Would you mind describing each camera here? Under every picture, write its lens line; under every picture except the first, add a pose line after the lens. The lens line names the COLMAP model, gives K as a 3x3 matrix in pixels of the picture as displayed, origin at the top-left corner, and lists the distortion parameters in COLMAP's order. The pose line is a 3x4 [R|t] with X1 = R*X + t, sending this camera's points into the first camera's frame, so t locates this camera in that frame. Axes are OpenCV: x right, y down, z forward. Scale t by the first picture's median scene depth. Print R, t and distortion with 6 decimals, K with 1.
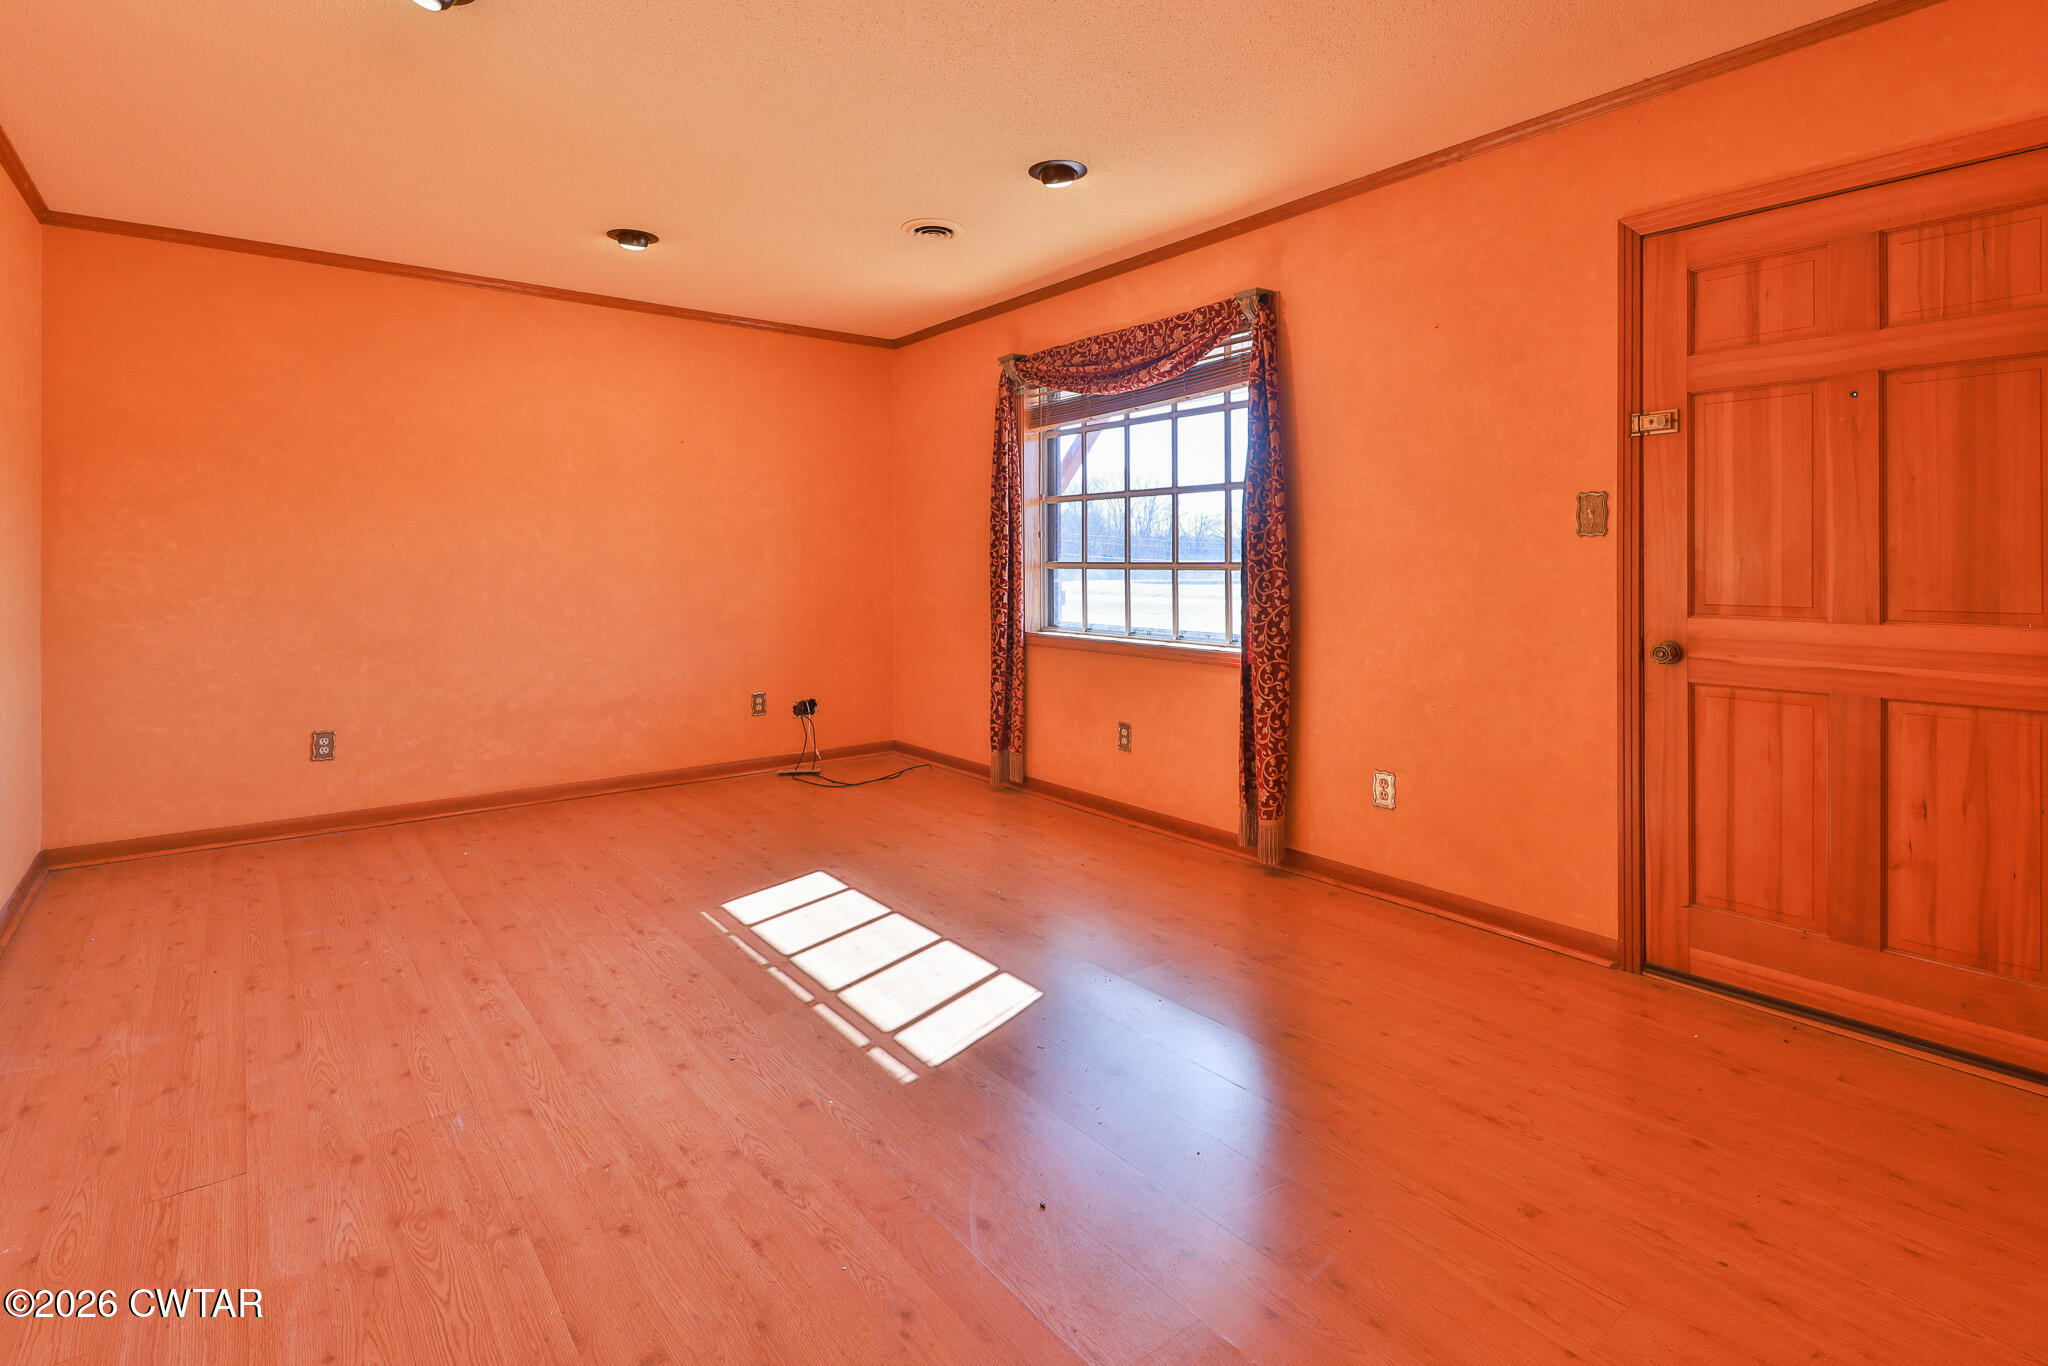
lens RADIAL K [[1004.5, 0, 1019.3], [0, 1004.5, 568.6], [0, 0, 1]] dist [0.020700, -0.011040]
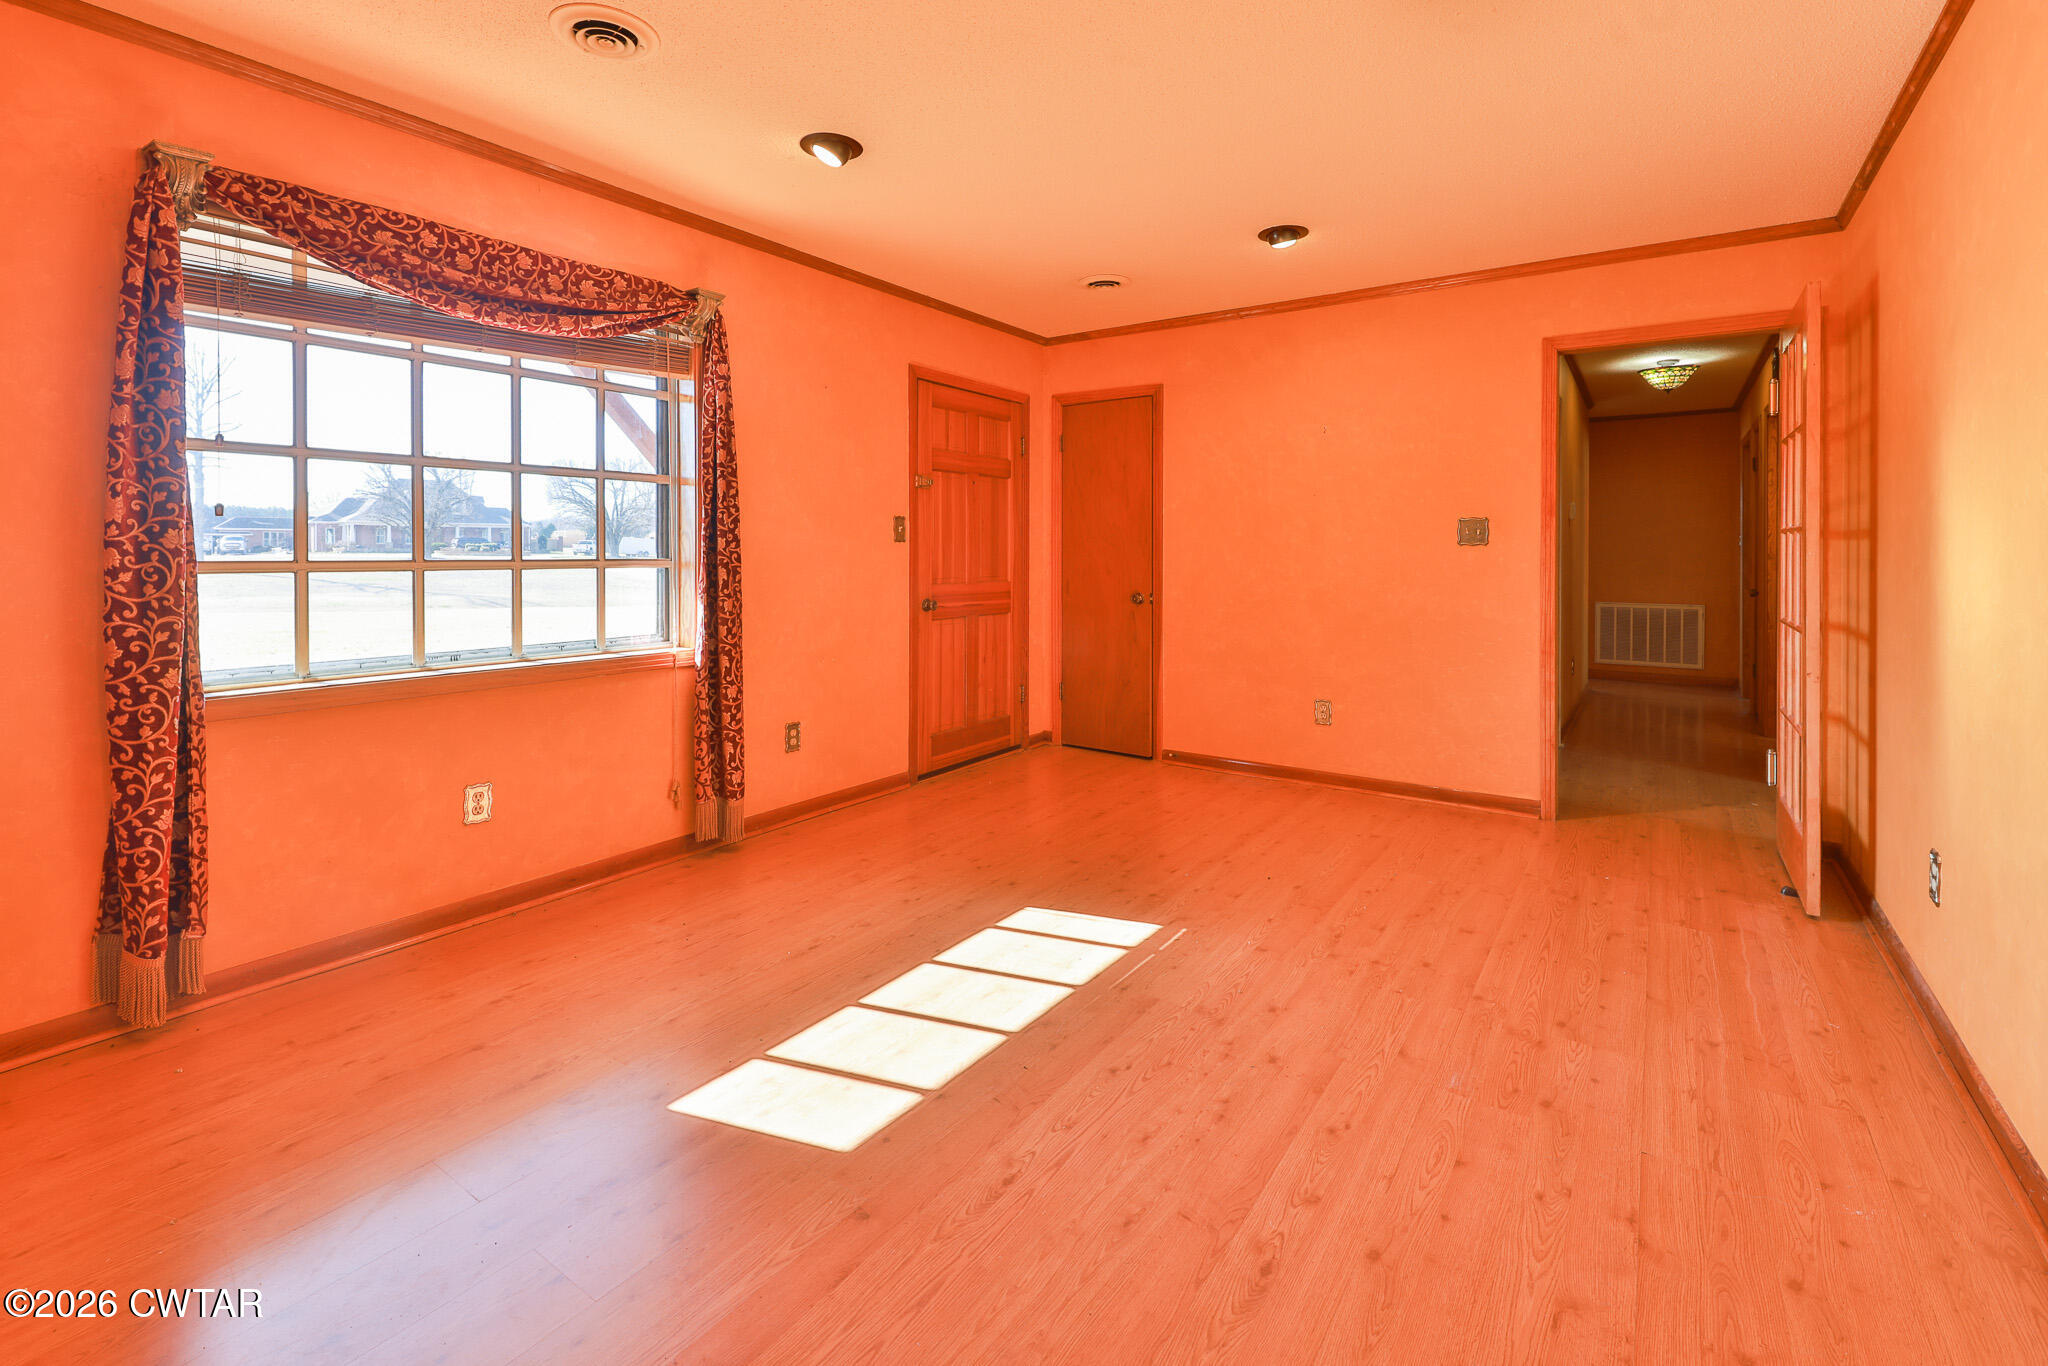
lens RADIAL K [[916.0, 0, 1026.8], [0, 916.0, 577.3], [0, 0, 1]] dist [-0.004235, -0.005847]
pose [[-0.307065, -0.020999, 0.951457, -1.015547], [0.011114, 0.999609, 0.025648, -0.010116], [-0.951624, 0.018450, -0.306711, 1.320134]]
